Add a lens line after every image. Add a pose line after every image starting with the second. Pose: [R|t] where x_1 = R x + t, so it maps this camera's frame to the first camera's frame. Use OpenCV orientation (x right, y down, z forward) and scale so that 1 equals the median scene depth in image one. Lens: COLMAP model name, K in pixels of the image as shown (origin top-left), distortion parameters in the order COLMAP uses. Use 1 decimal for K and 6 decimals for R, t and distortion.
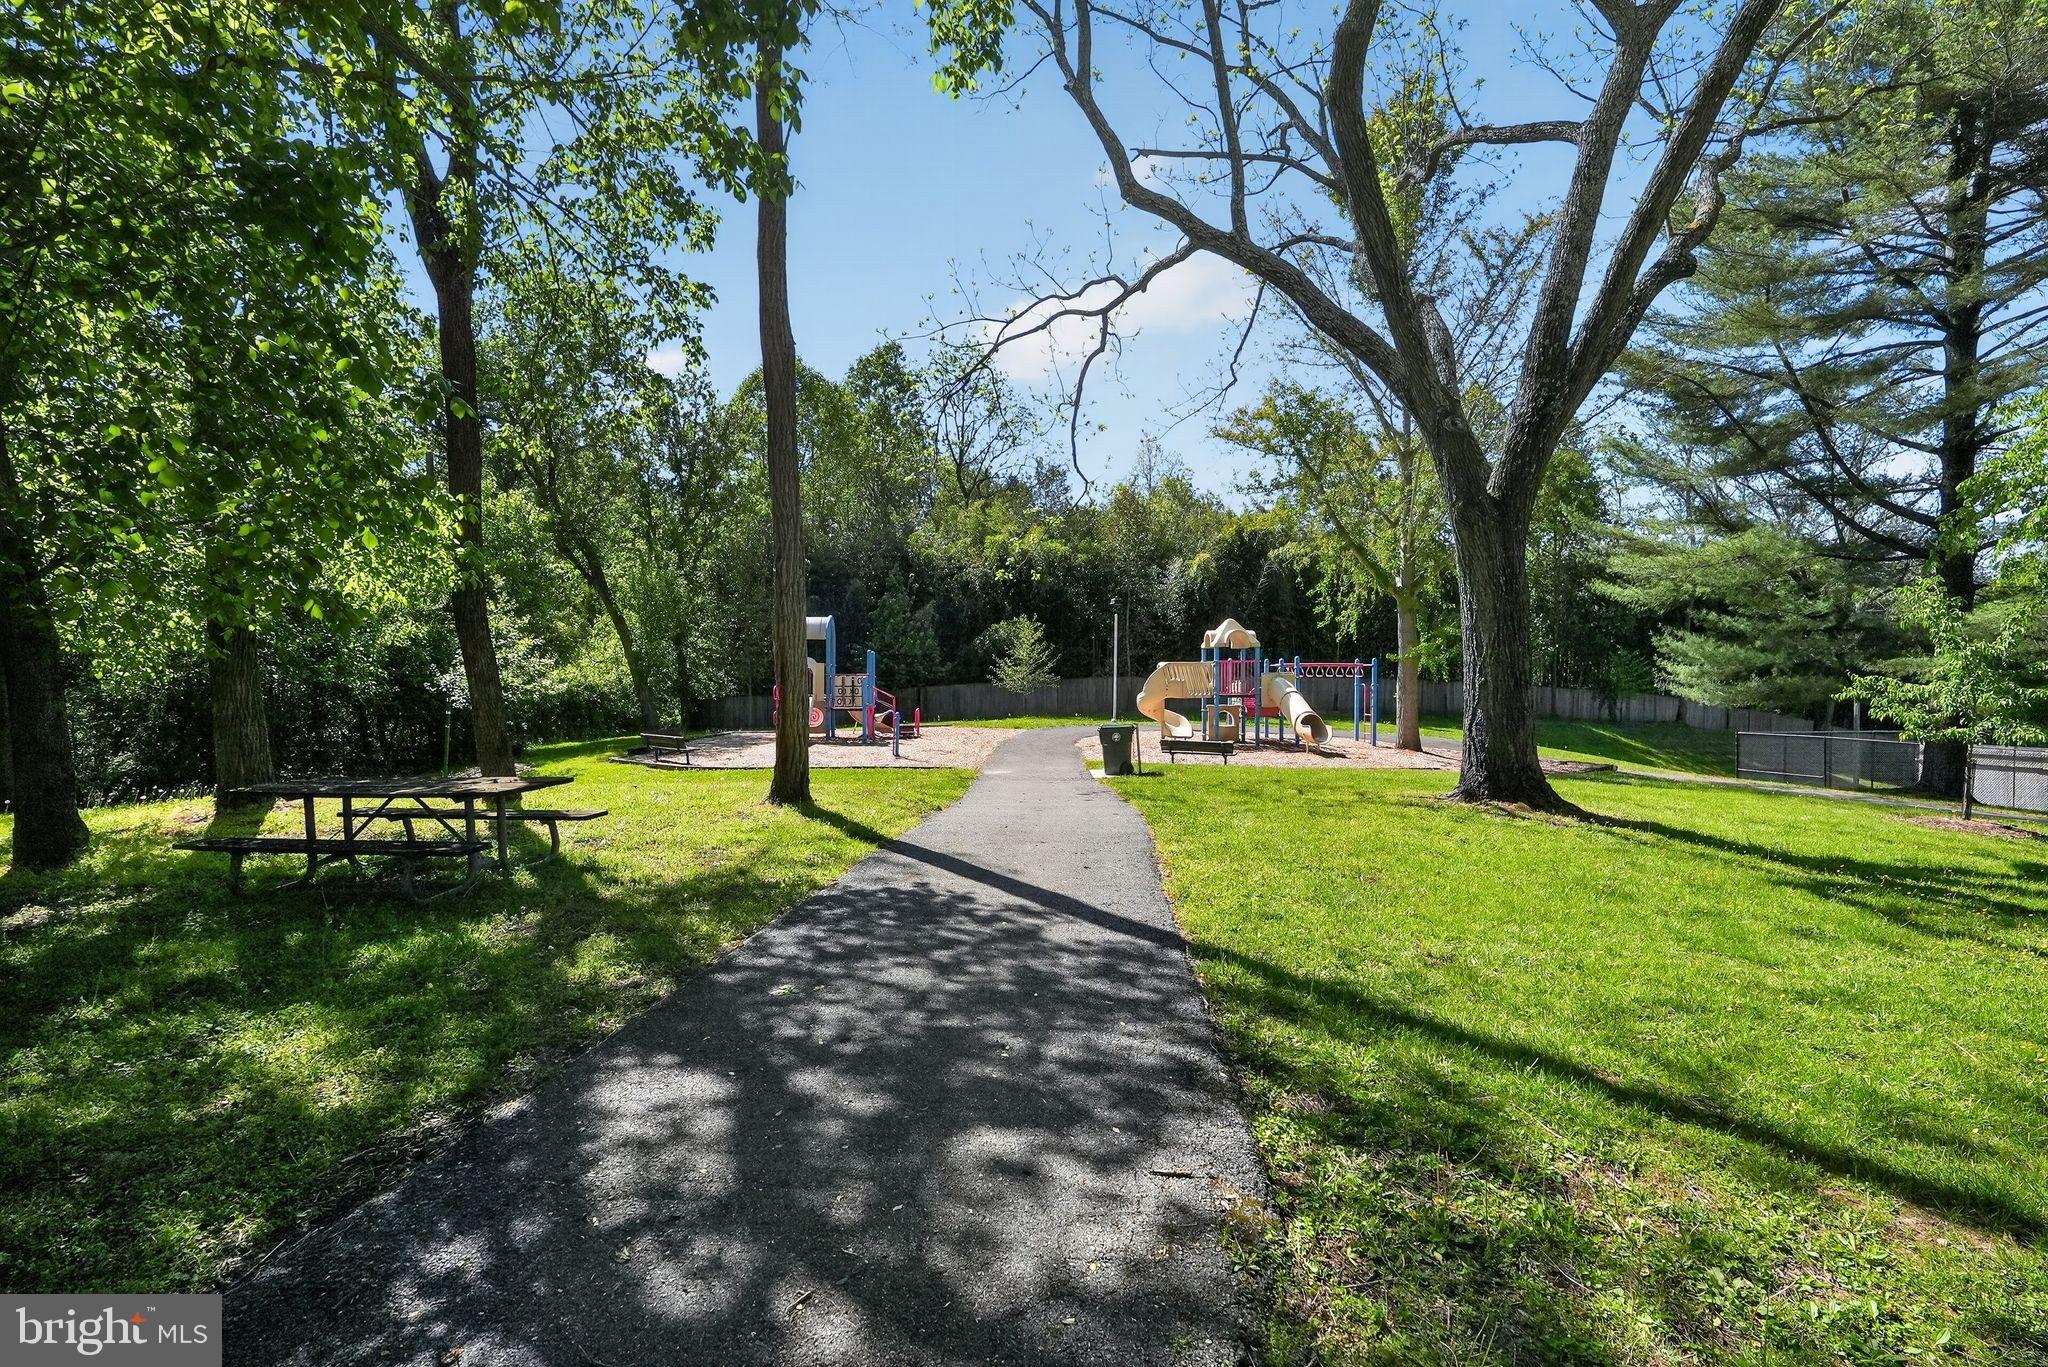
lens RADIAL K [[906.6, 0, 1030.0], [0, 906.6, 685.1], [0, 0, 1]] dist [-0.022429, 0.008480]
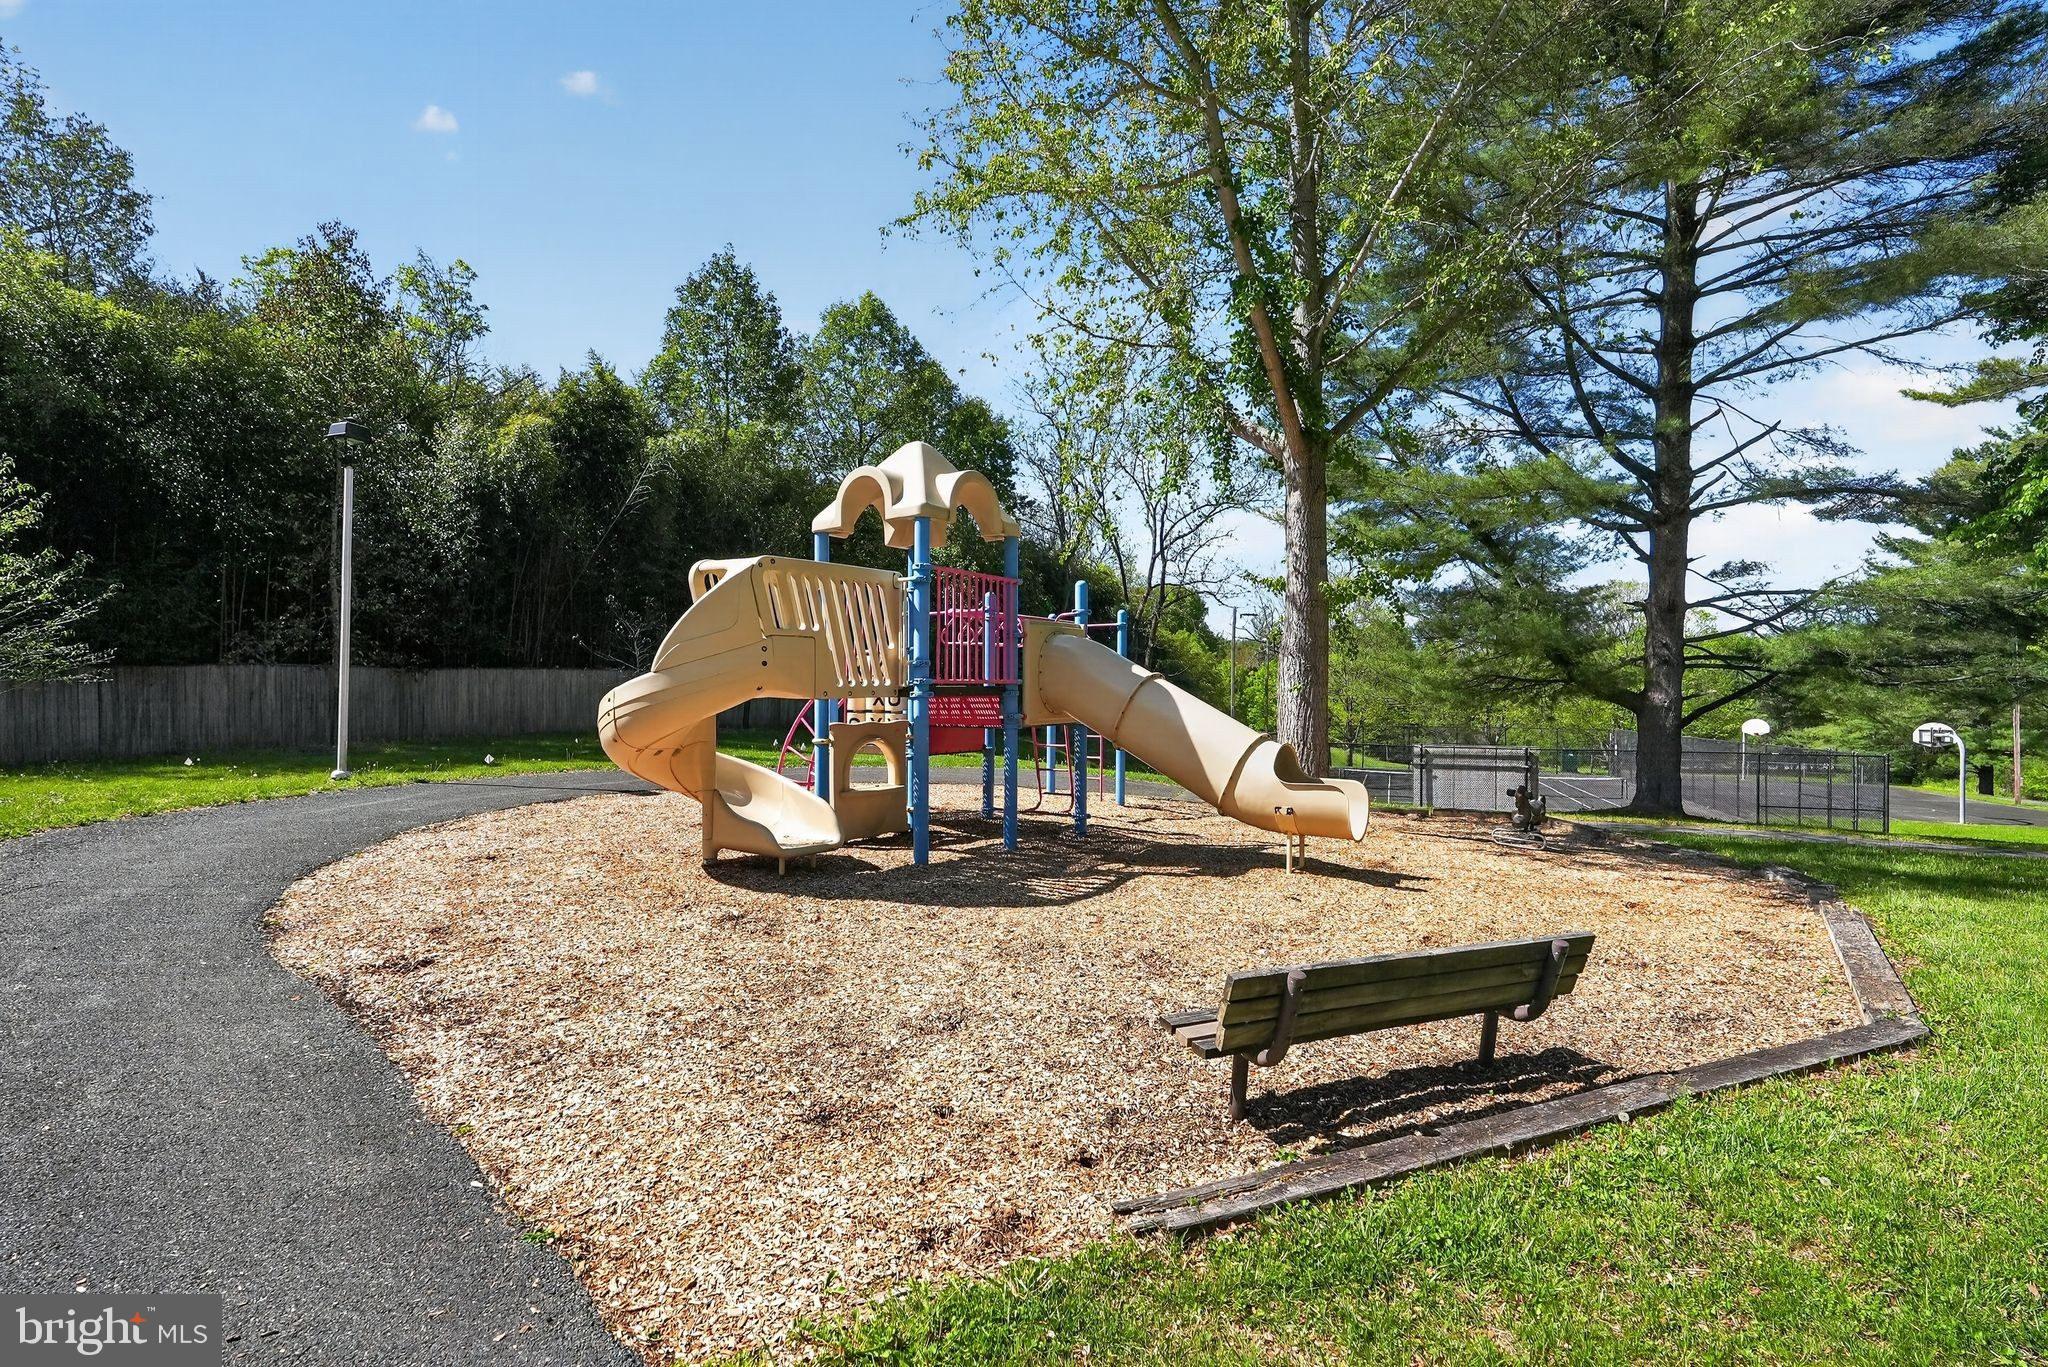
lens RADIAL K [[906.6, 0, 1030.0], [0, 906.6, 685.1], [0, 0, 1]] dist [-0.022429, 0.008480]
pose [[0.658025, 0.009187, 0.752940, 0.008408], [0.005358, 0.999843, -0.016882, 0.015470], [-0.752977, 0.015143, 0.657872, 0.716544]]
